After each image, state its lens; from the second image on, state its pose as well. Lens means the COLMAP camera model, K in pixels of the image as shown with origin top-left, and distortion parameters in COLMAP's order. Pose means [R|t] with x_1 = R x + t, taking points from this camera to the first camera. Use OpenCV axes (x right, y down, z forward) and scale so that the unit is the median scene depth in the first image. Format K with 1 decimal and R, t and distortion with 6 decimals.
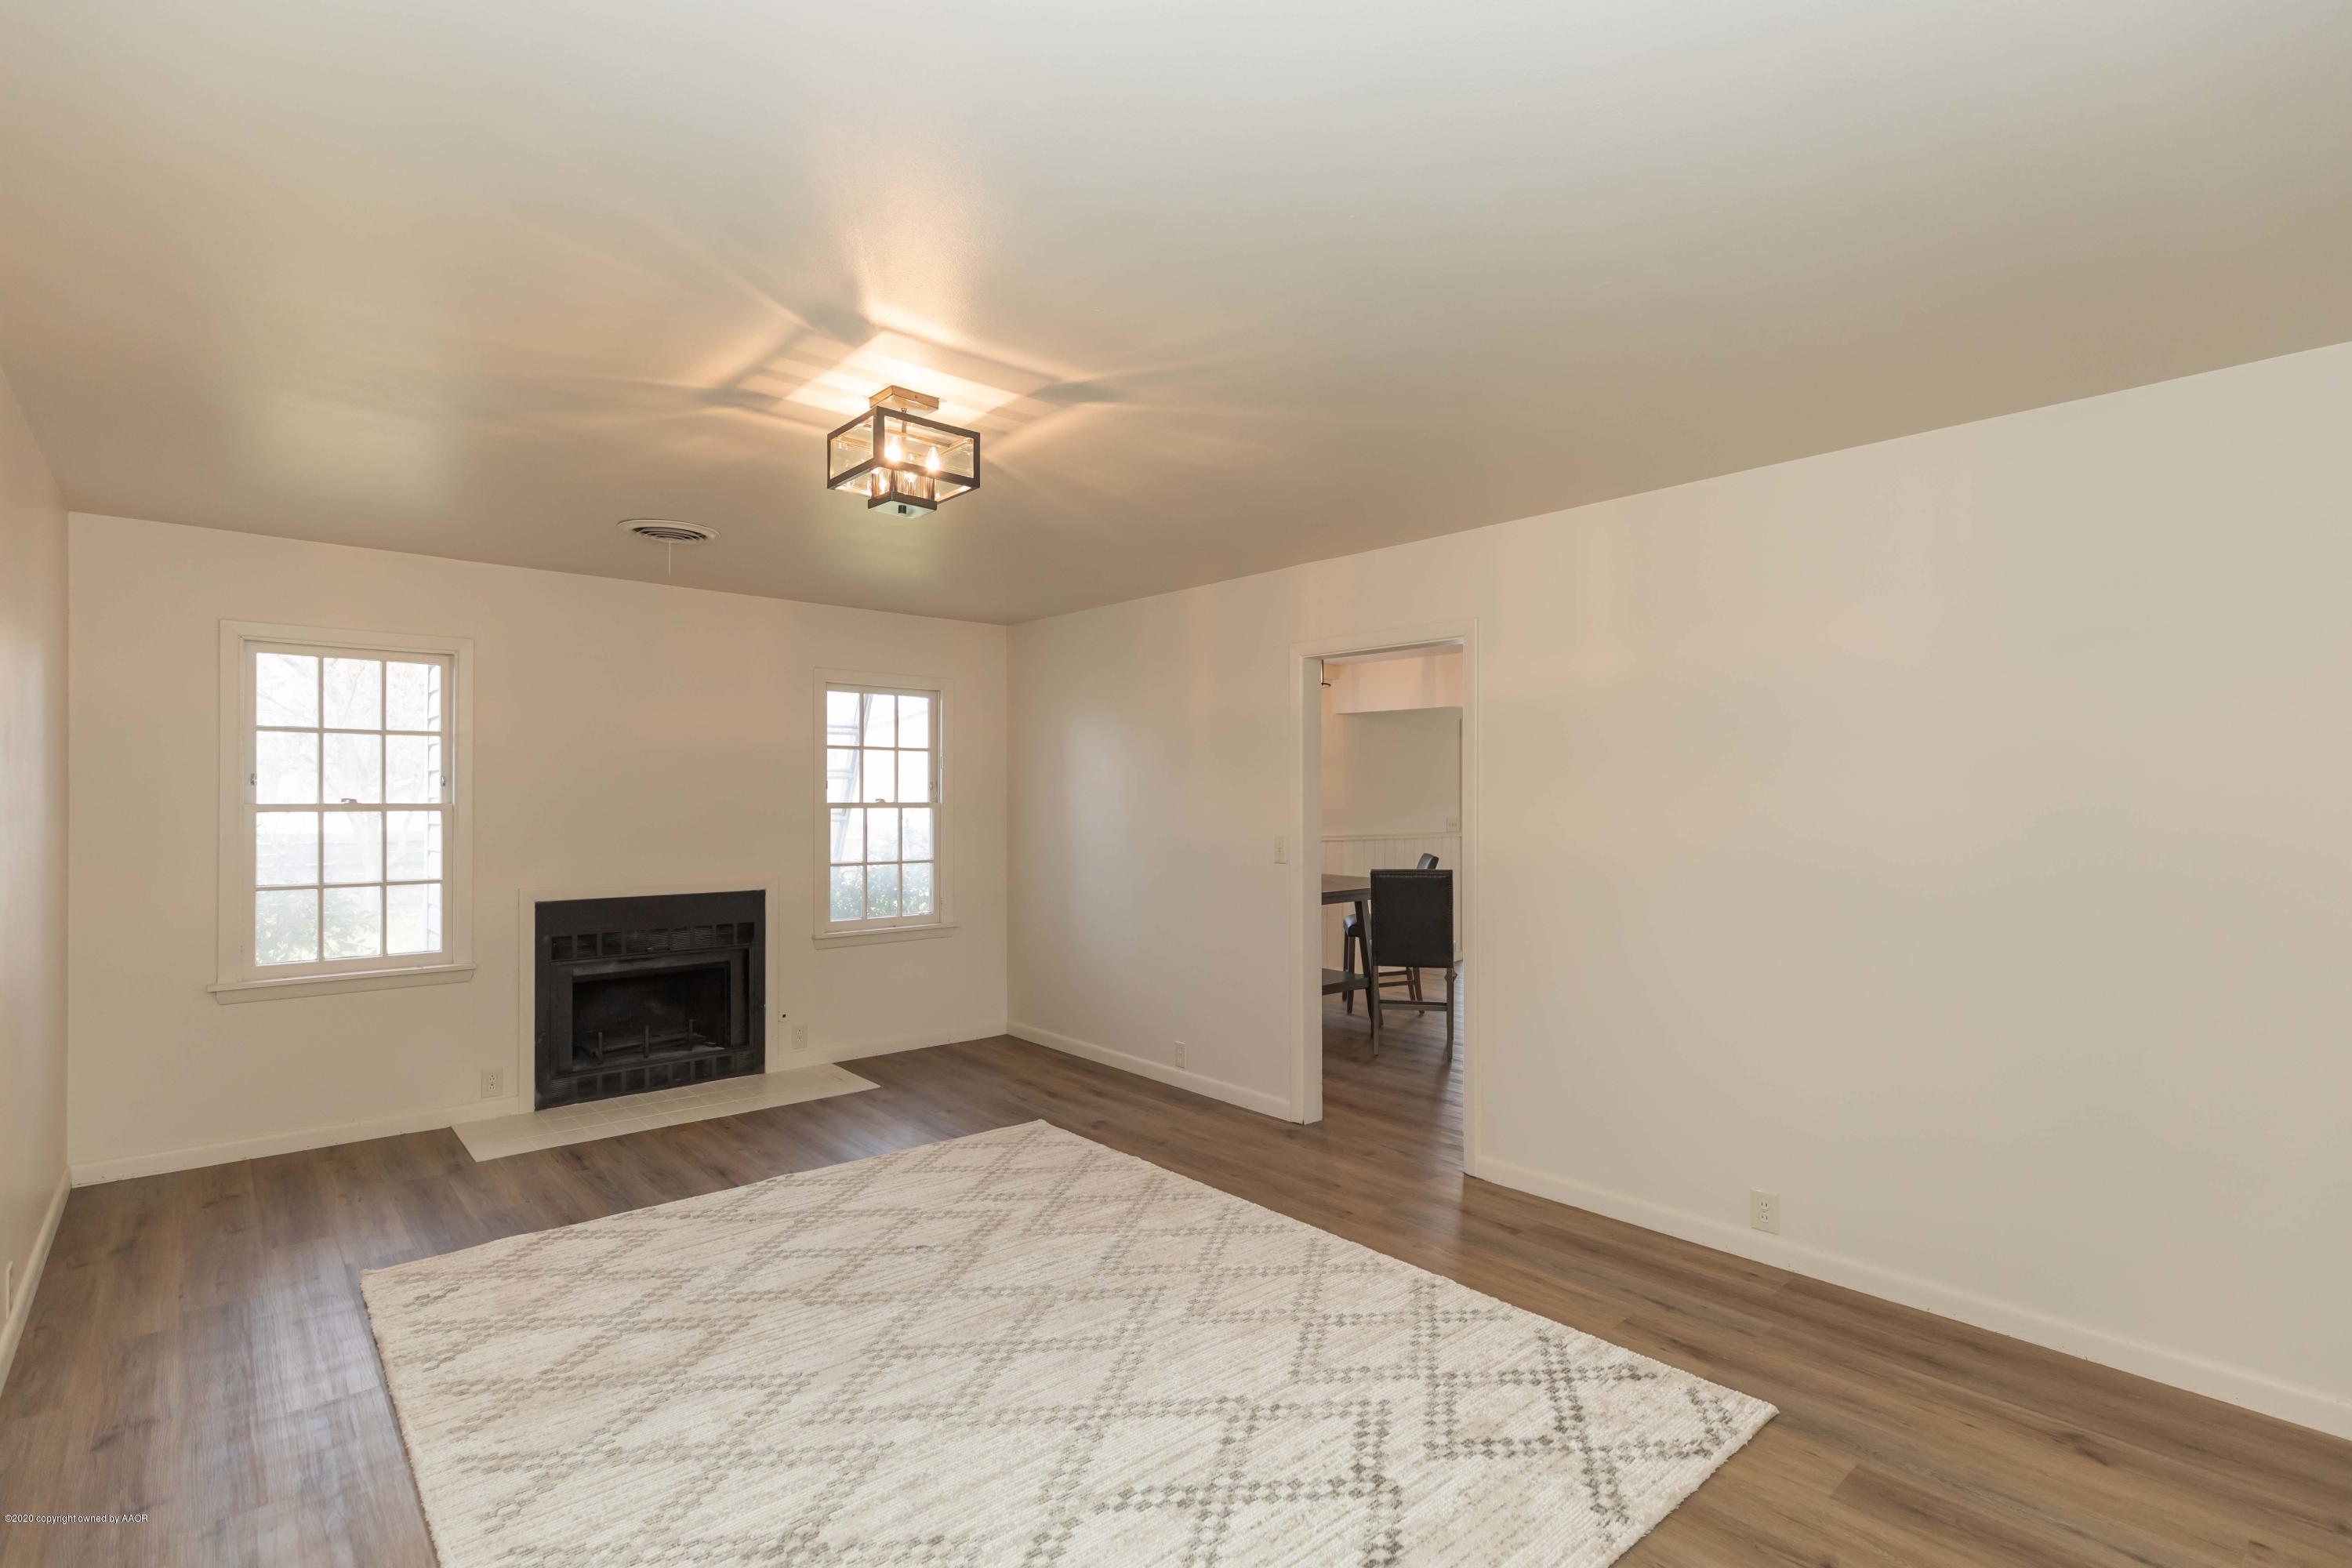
lens RADIAL K [[1111.5, 0, 1176.0], [0, 1111.5, 784.0], [0, 0, 1]] dist [0.004611, 0.000115]
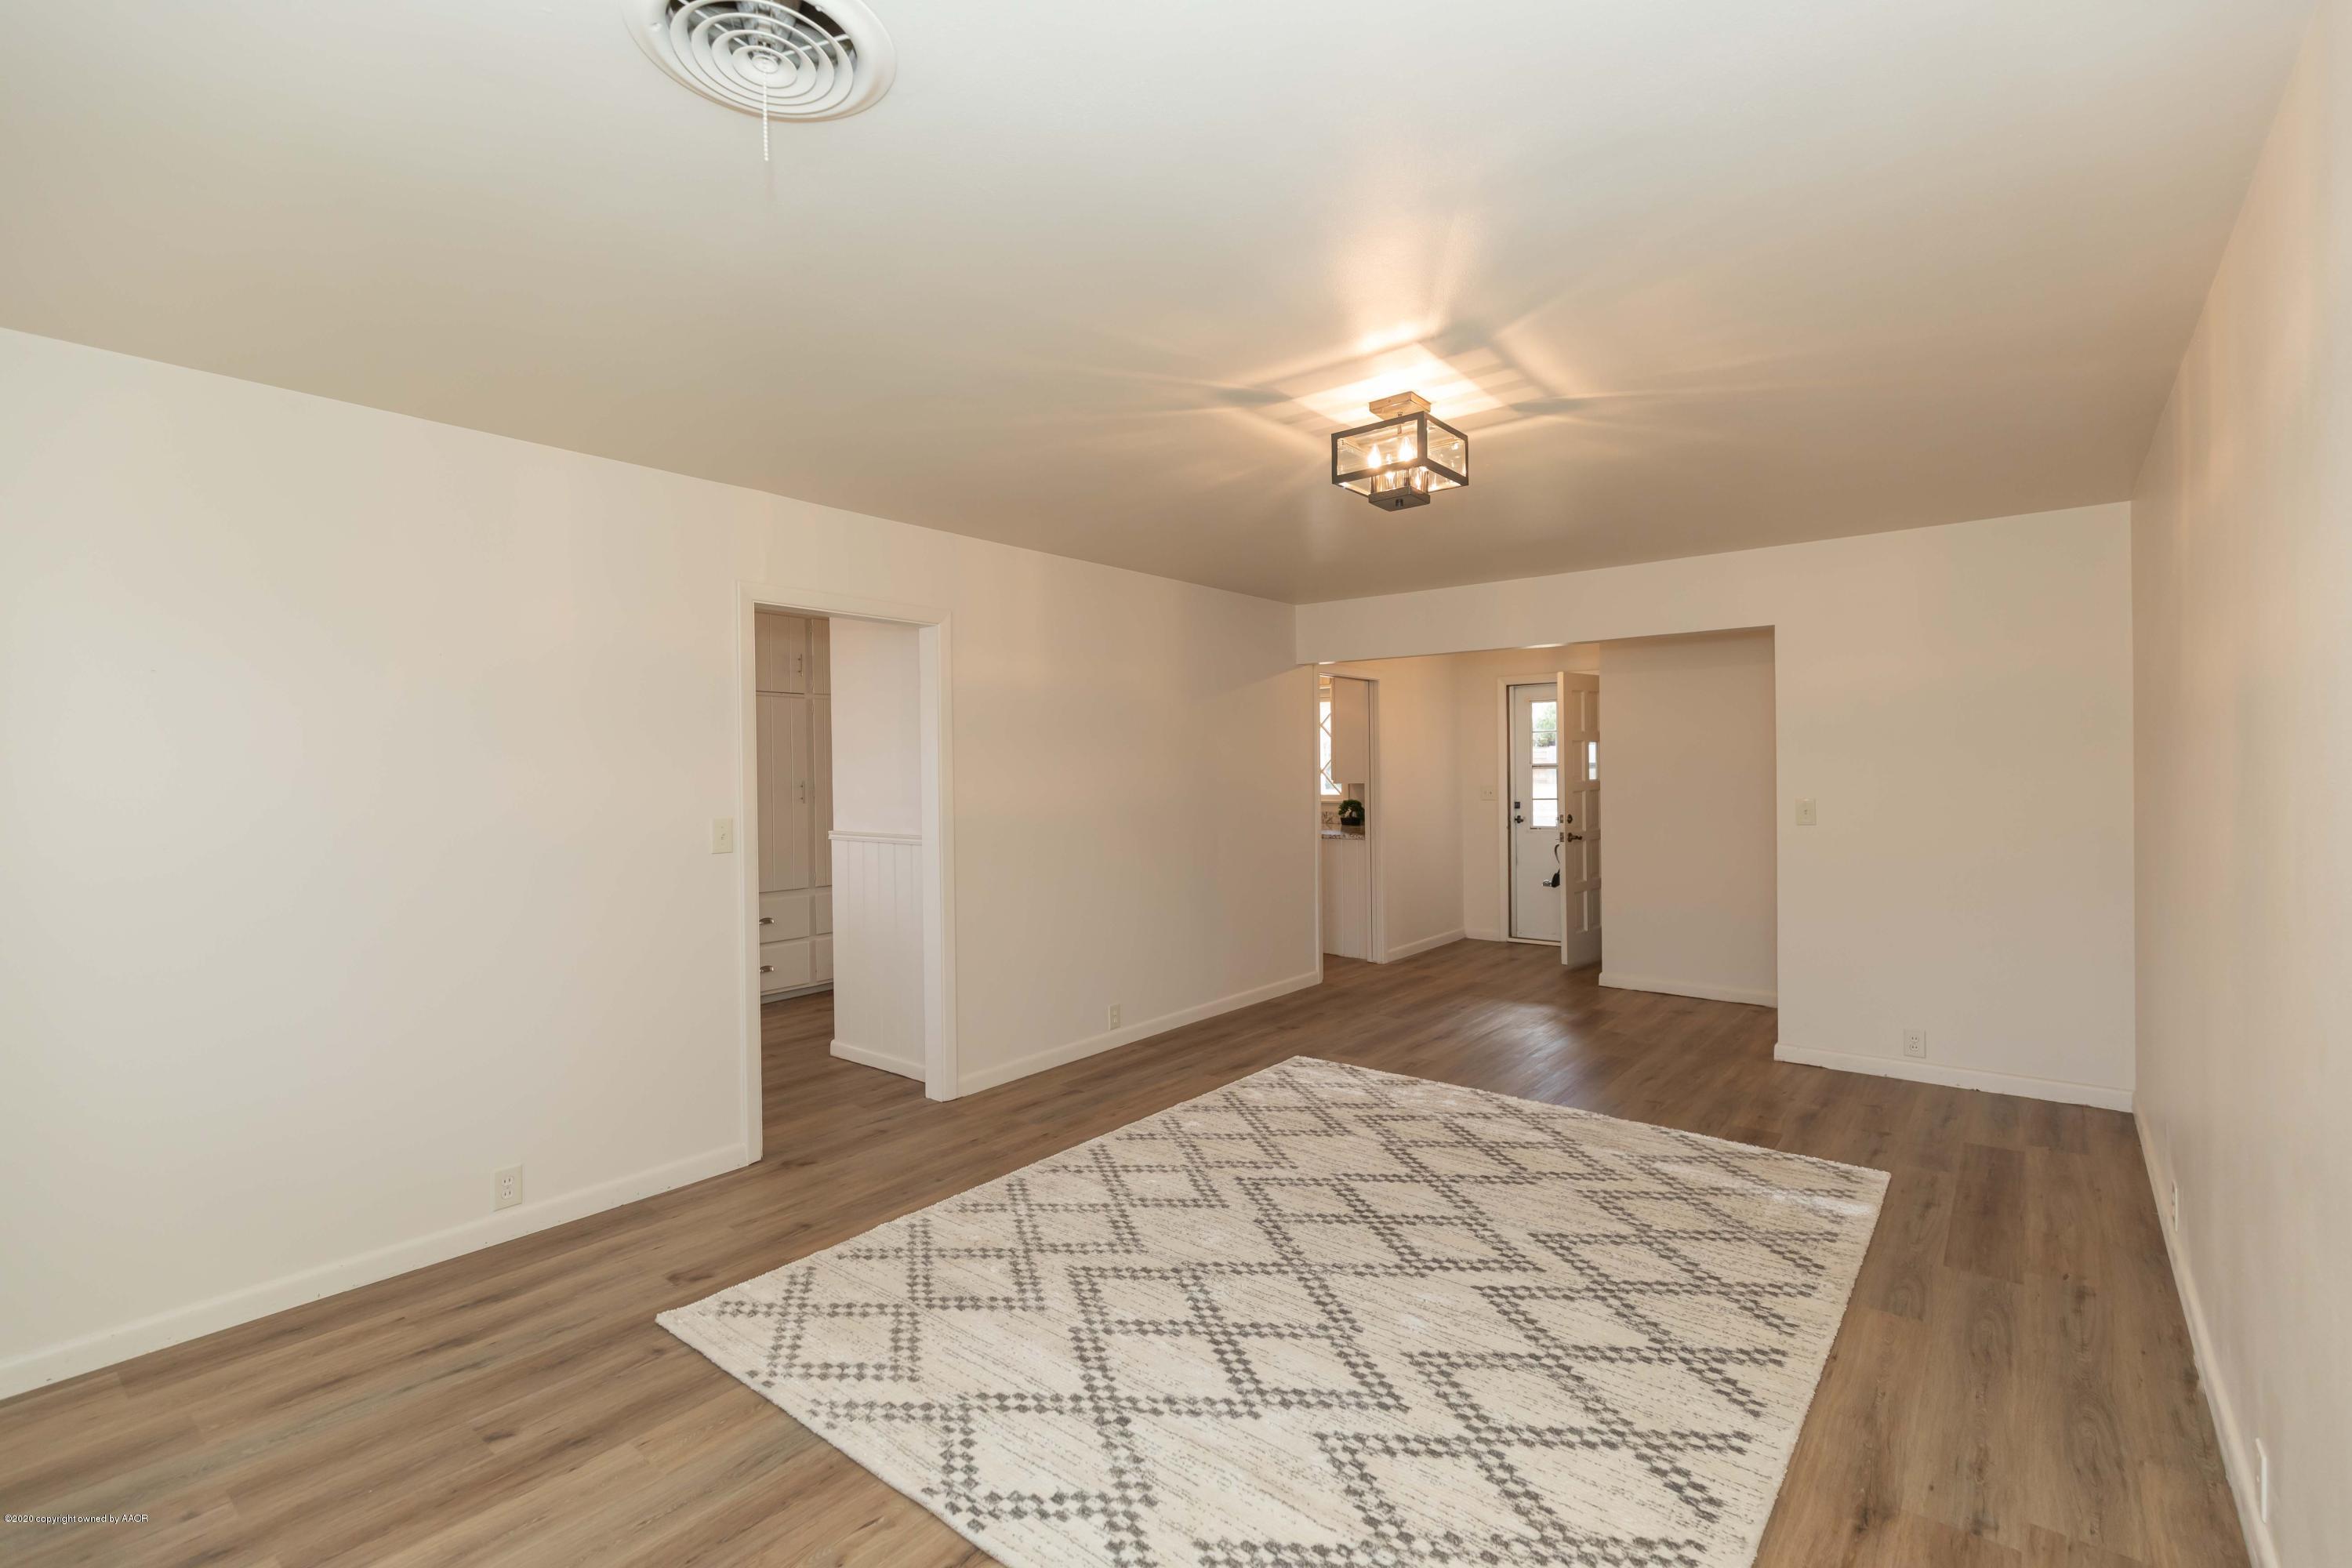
lens RADIAL K [[1070.1, 0, 1176.1], [0, 1070.1, 775.5], [0, 0, 1]] dist [0.005306, 0.000429]
pose [[-0.176031, -0.009914, 0.984335, -0.929244], [-0.002335, 0.999951, 0.009654, 0.006512], [-0.984382, -0.000599, -0.176045, 1.044750]]
